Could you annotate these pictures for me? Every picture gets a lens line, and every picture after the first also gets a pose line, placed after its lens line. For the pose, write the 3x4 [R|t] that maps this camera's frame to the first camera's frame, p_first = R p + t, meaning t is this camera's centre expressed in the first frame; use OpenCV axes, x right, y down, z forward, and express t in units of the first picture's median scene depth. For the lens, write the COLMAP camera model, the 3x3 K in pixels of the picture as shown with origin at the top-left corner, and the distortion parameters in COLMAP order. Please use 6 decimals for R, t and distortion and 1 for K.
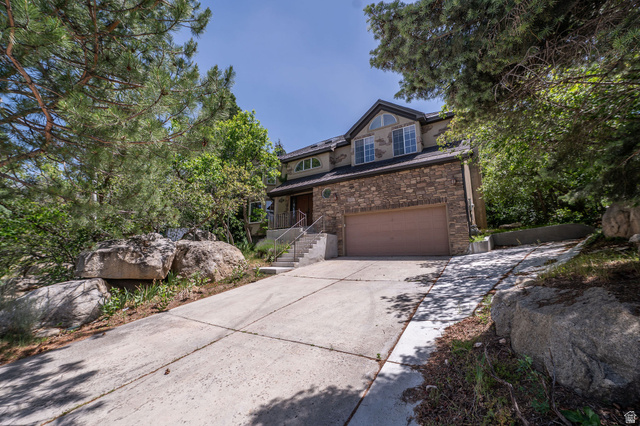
lens RADIAL K [[254.1, 0, 327.4], [0, 254.1, 214.5], [0, 0, 1]] dist [0.000252, -0.000073]
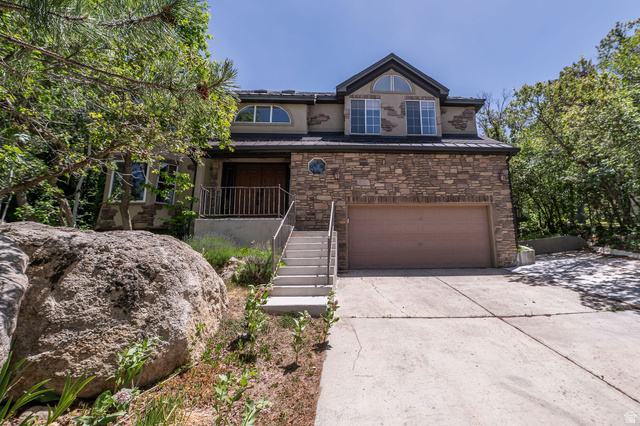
lens RADIAL K [[277.1, 0, 320.0], [0, 277.1, 213.0], [0, 0, 1]] dist [-0.000602, -0.000044]
pose [[0.815724, 0.098182, 0.570047, -0.401241], [-0.088808, 0.995063, -0.044302, 0.062575], [-0.571583, -0.014487, 0.820417, 0.486415]]
